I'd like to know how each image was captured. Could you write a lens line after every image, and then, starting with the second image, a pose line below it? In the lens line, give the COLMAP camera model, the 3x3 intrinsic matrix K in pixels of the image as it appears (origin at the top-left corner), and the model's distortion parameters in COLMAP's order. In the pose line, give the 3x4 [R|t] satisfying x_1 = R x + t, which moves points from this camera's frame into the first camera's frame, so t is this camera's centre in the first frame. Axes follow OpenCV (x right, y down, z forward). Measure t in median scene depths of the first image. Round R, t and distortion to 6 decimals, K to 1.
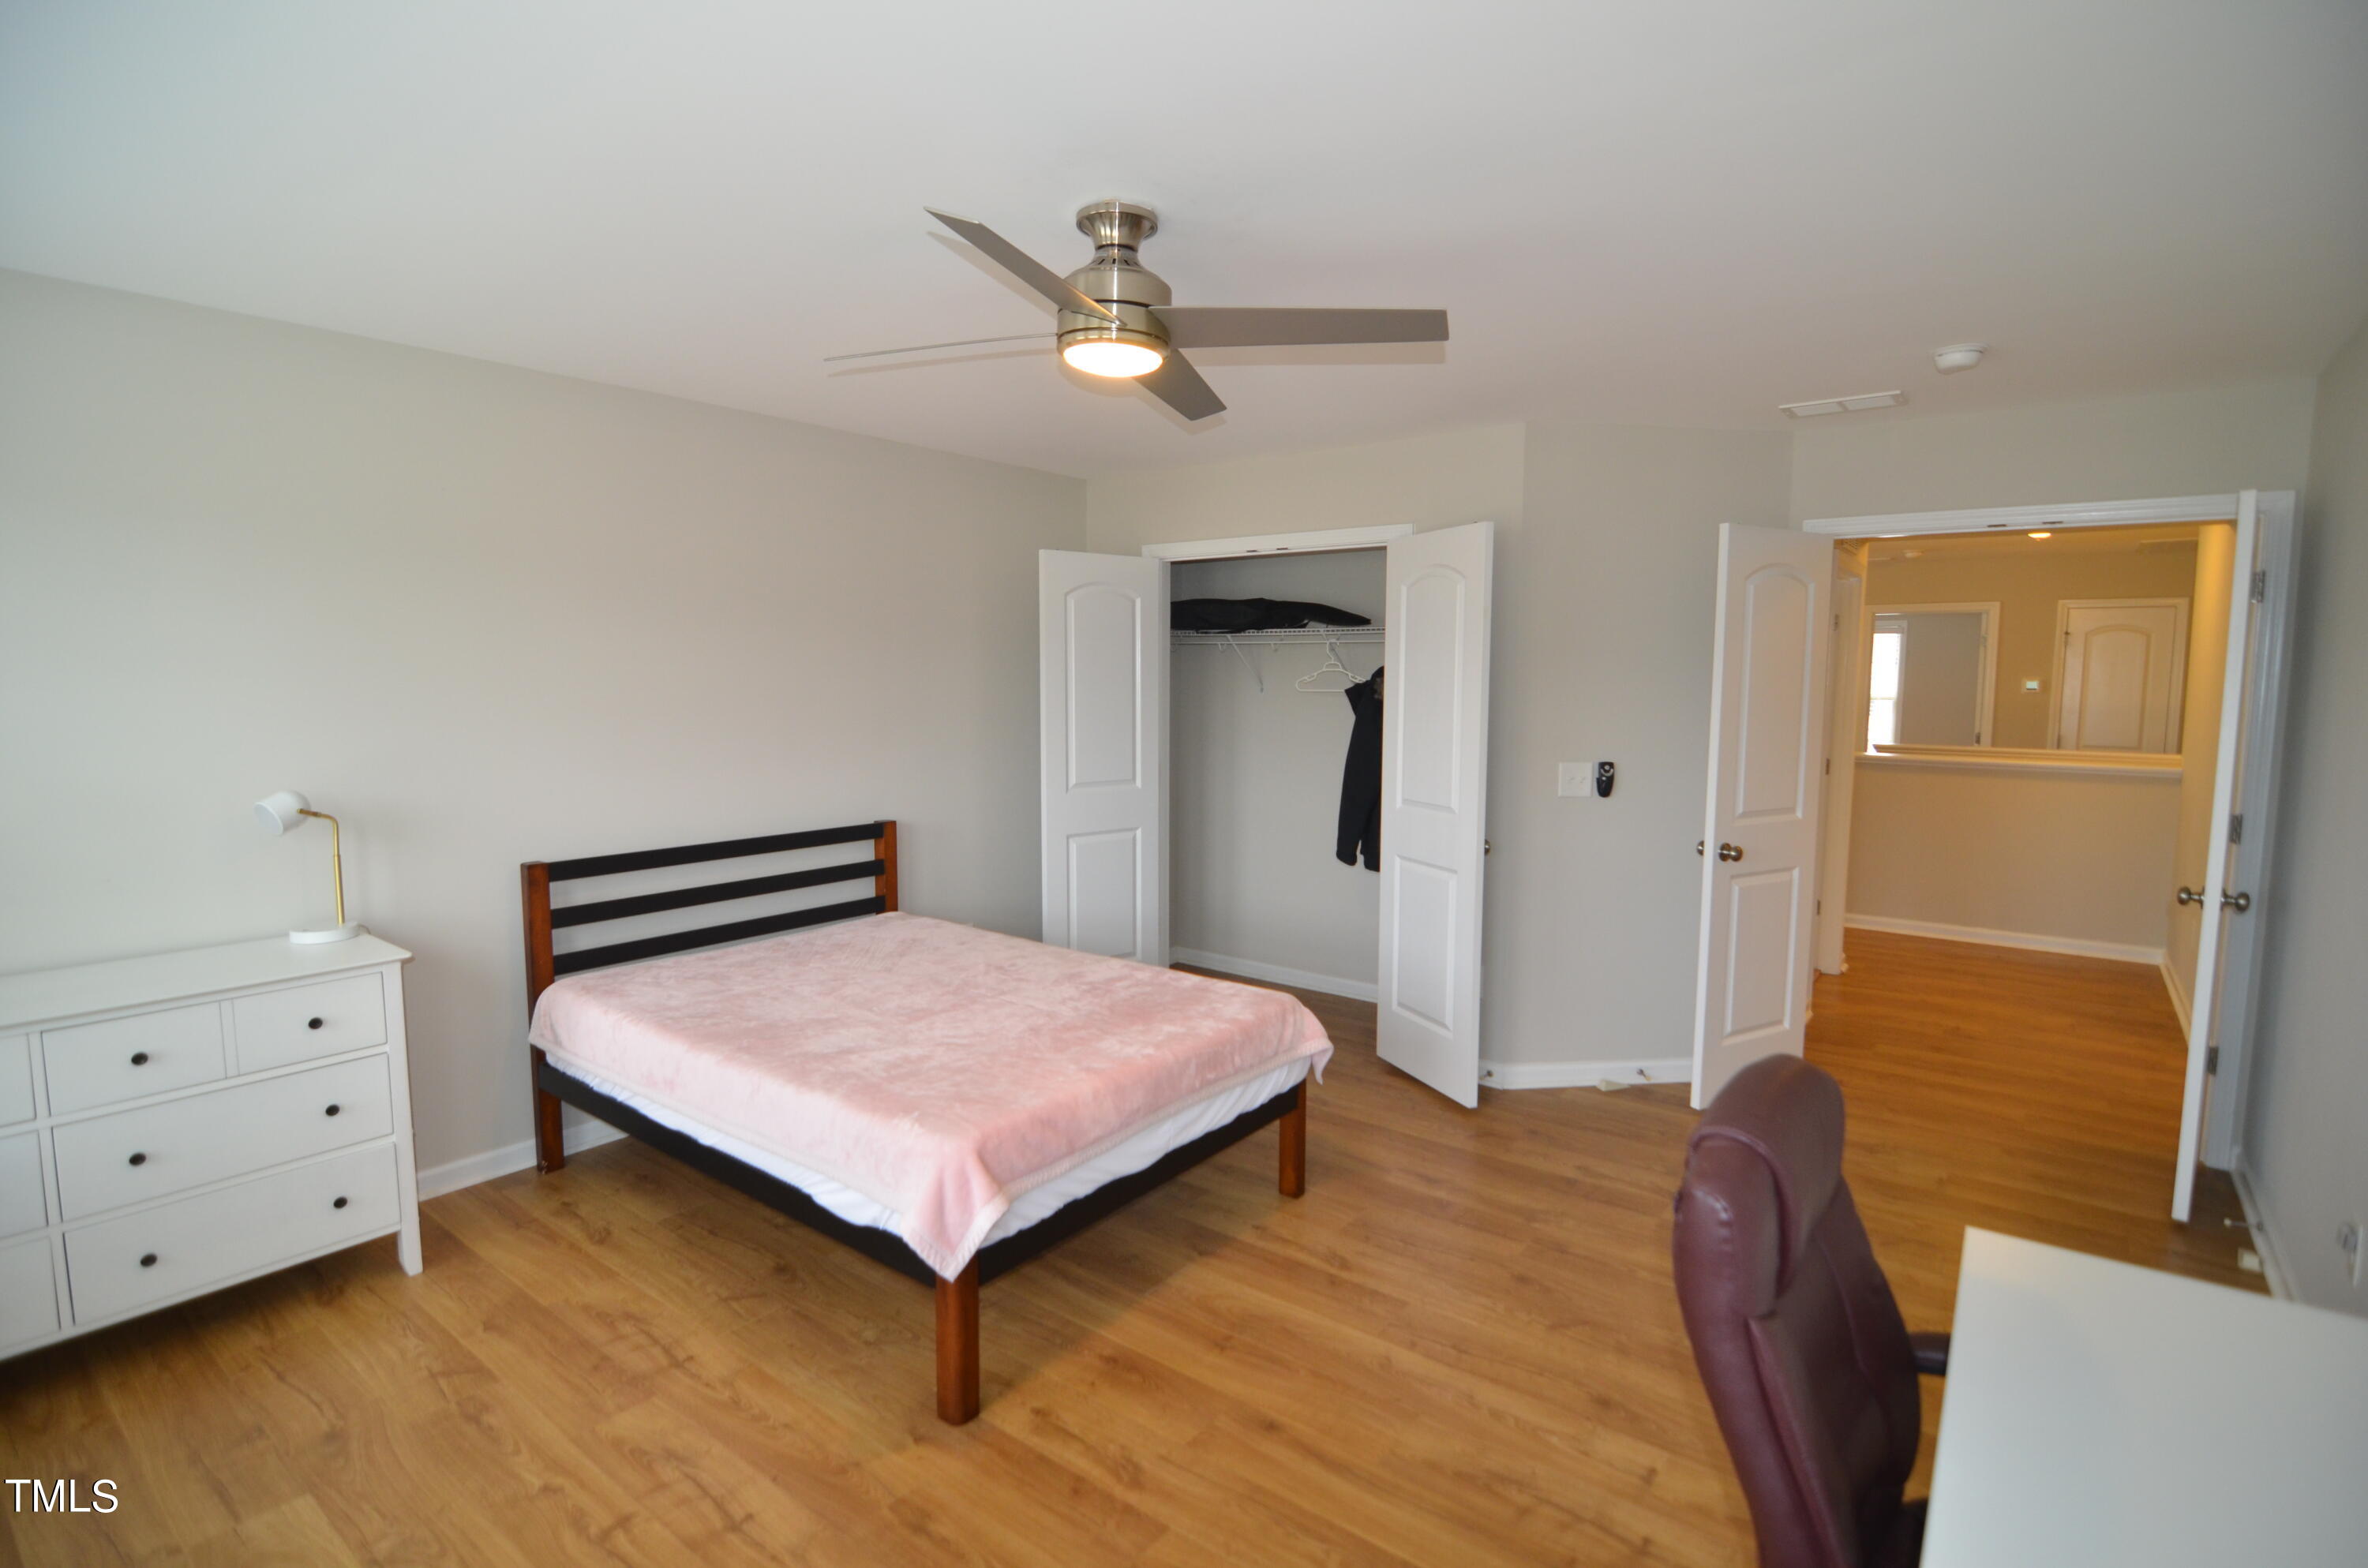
lens RADIAL K [[1132.5, 0, 1184.0], [0, 1132.5, 784.0], [0, 0, 1]] dist [-0.001170, -0.000107]
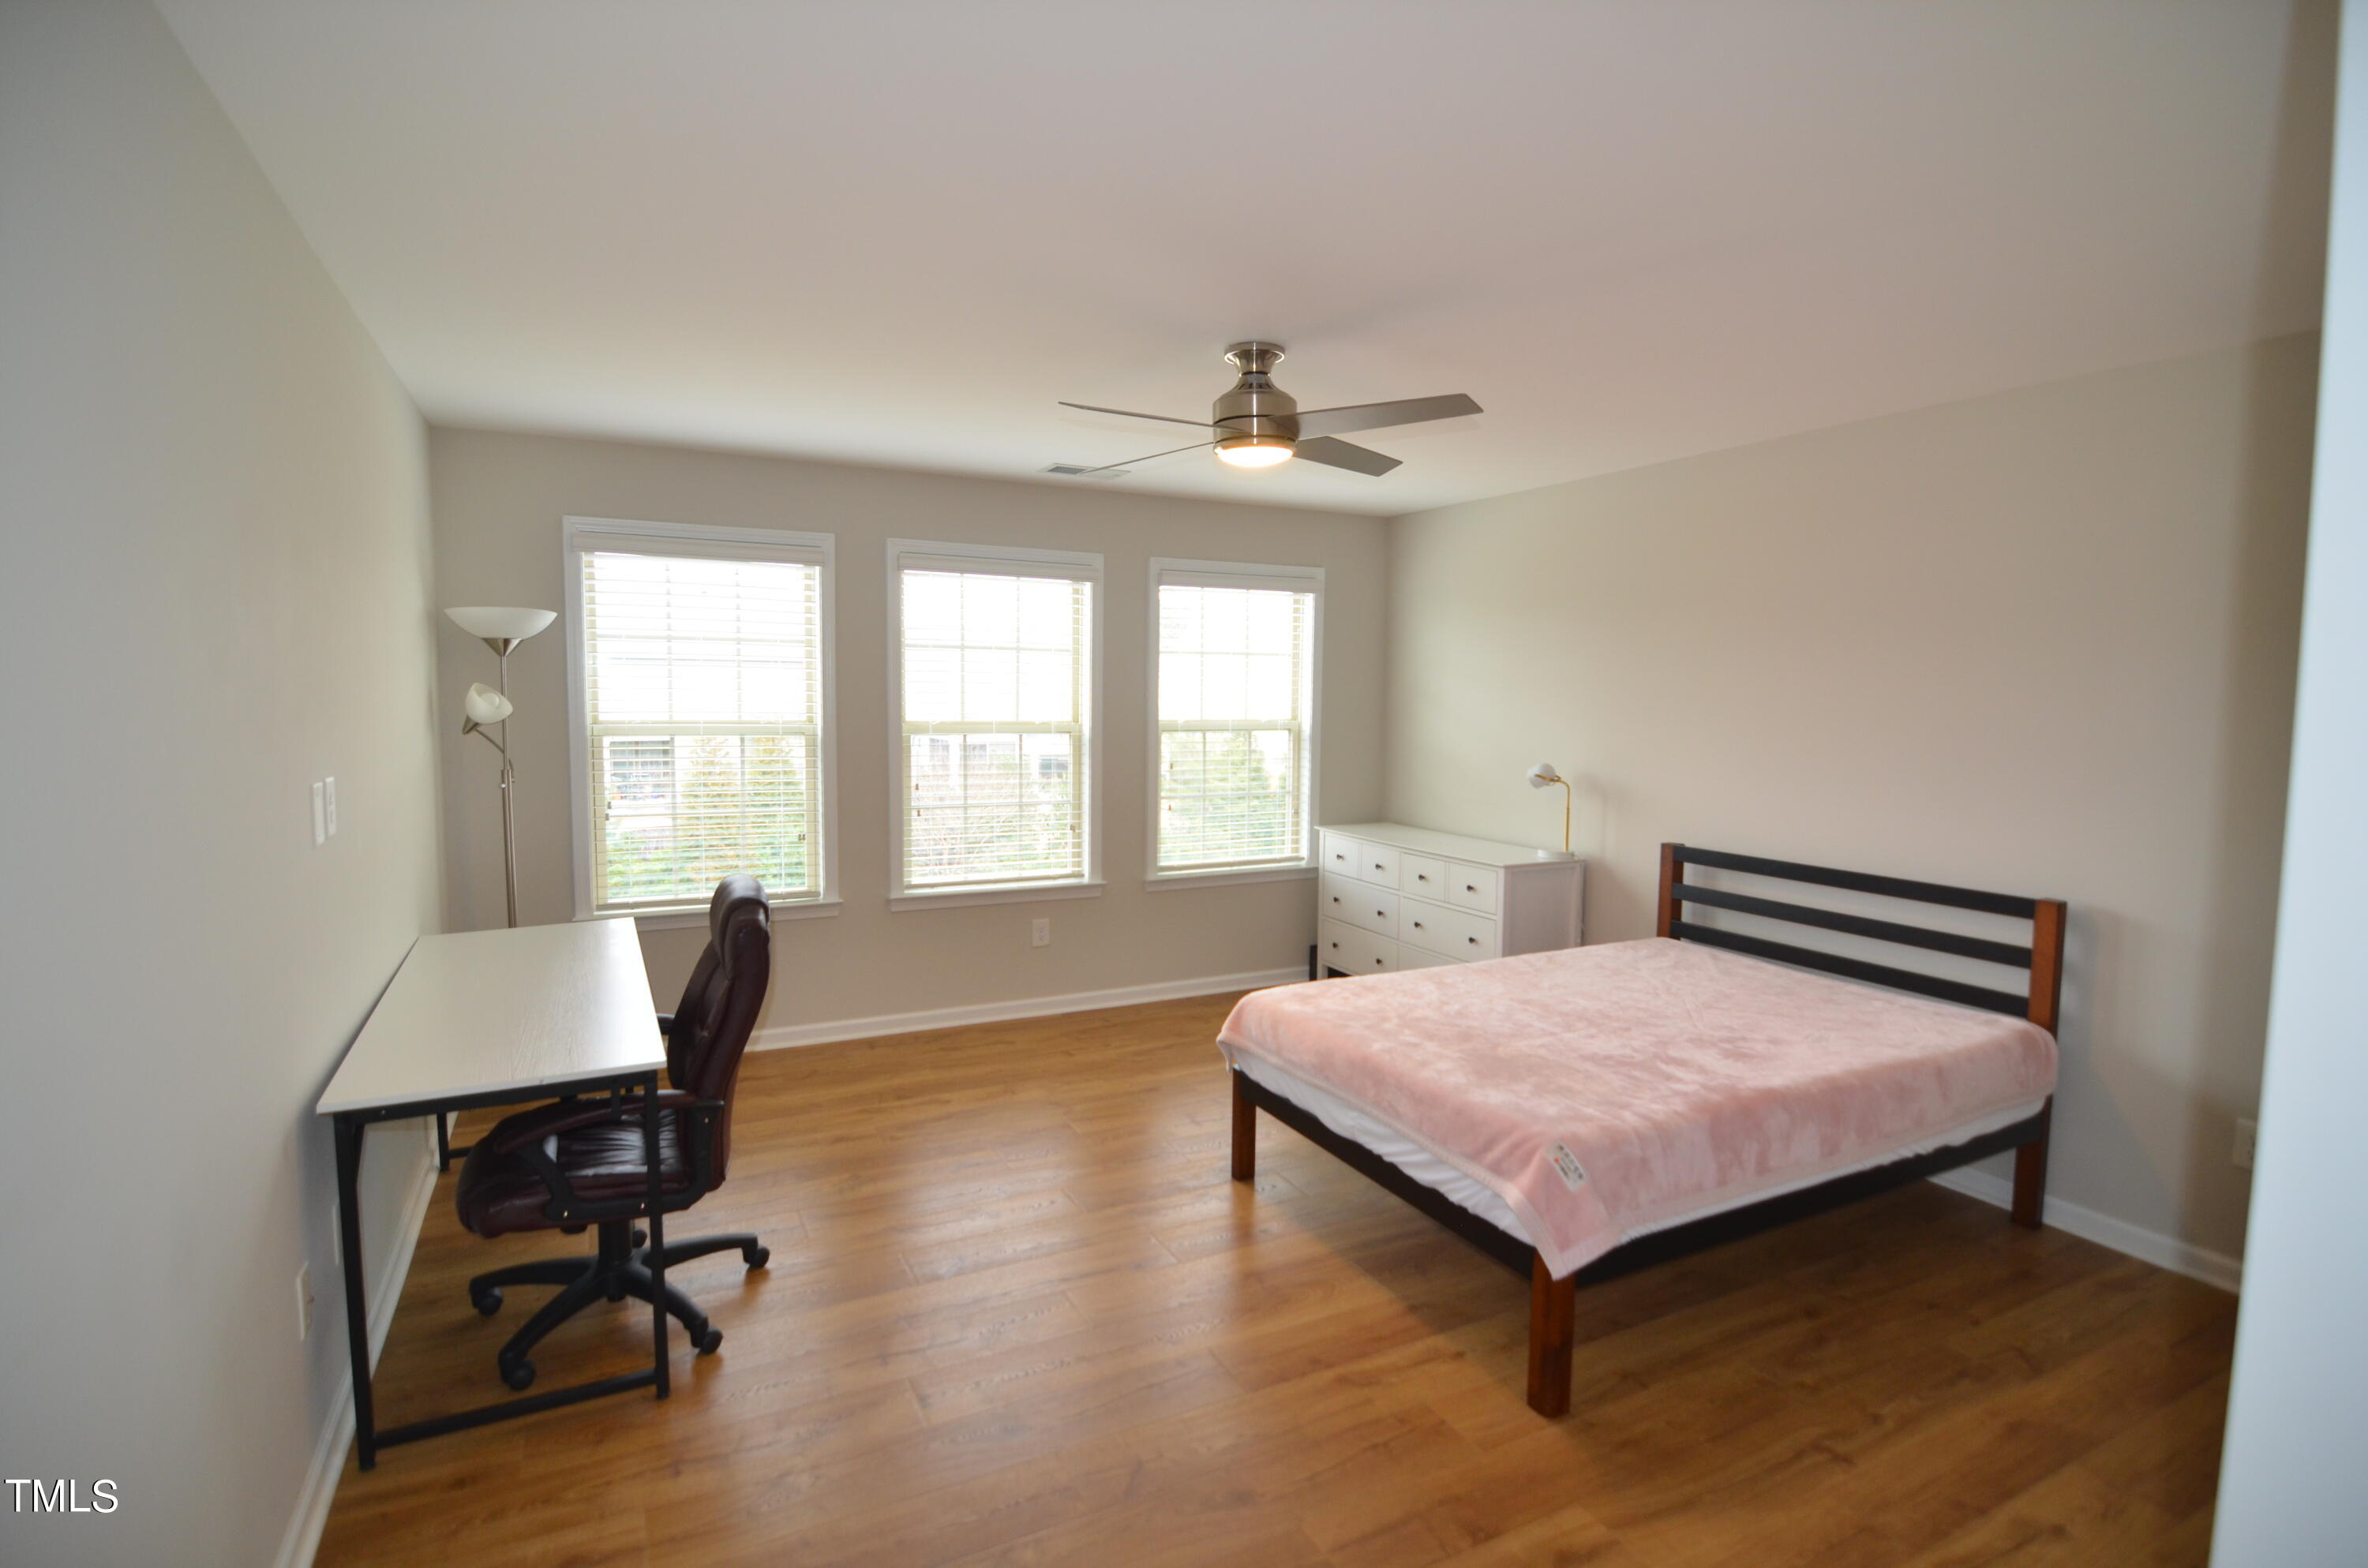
lens RADIAL K [[930.5, 0, 1094.5], [0, 930.5, 757.3], [0, 0, 1]] dist [-0.000025, -0.000008]
pose [[-0.404406, 0.059526, -0.912640, 0.772252], [-0.099287, 0.989125, 0.108510, -0.091194], [0.909174, 0.134495, -0.394098, 0.964417]]
